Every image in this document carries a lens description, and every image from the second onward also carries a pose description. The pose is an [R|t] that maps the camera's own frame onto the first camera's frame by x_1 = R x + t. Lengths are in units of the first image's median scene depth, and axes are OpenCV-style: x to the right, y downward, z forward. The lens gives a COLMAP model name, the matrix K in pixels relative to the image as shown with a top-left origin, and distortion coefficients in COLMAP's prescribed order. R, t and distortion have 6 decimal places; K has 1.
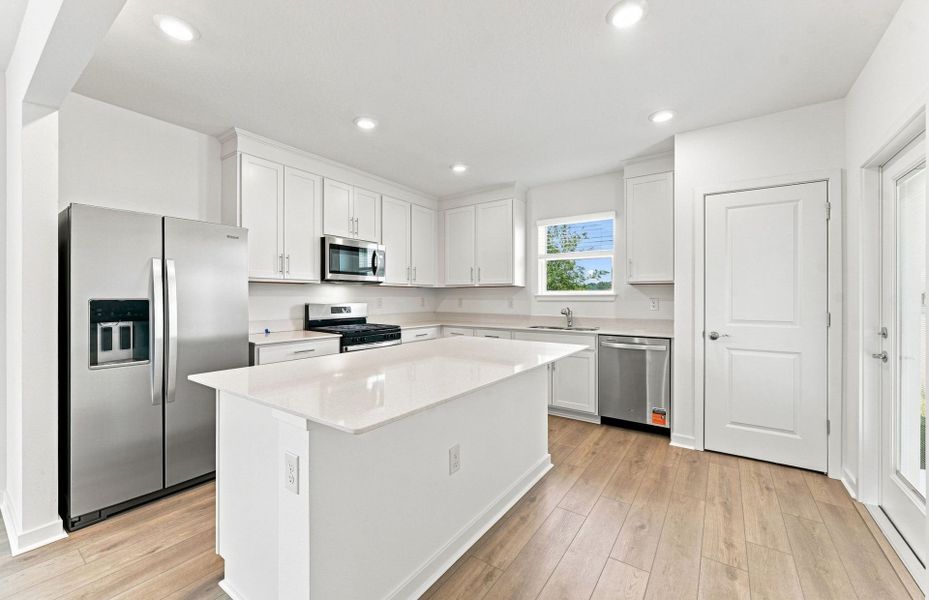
lens RADIAL K [[369.1, 0, 468.9], [0, 369.1, 297.3], [0, 0, 1]] dist [-0.005303, -0.000170]
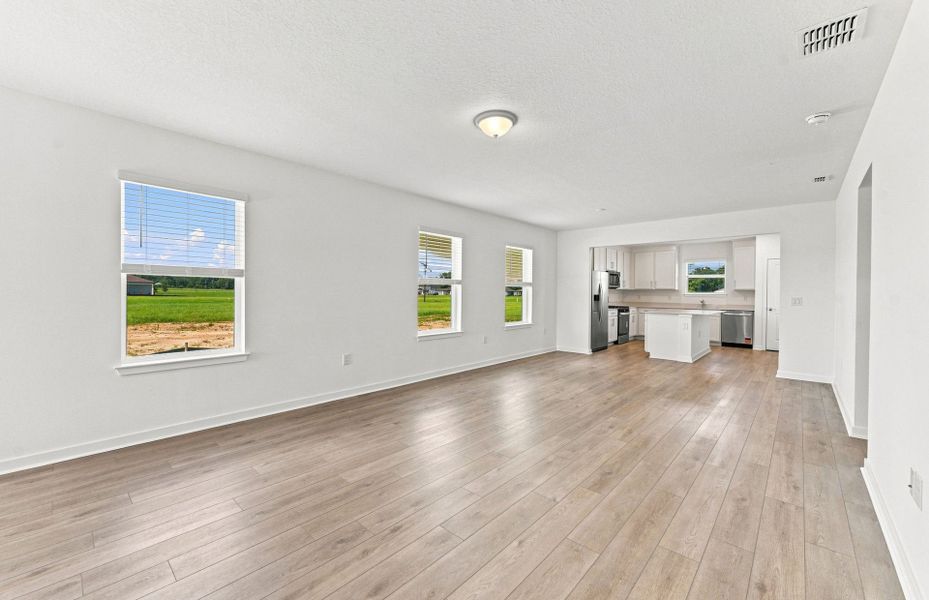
lens RADIAL K [[369.1, 0, 464.1], [0, 369.1, 299.0], [0, 0, 1]] dist [-0.005303, -0.000170]
pose [[0.990272, 0.008746, -0.138870, -1.034794], [-0.006364, 0.999825, 0.017590, -0.007983], [0.139000, -0.016535, 0.990154, -1.725046]]
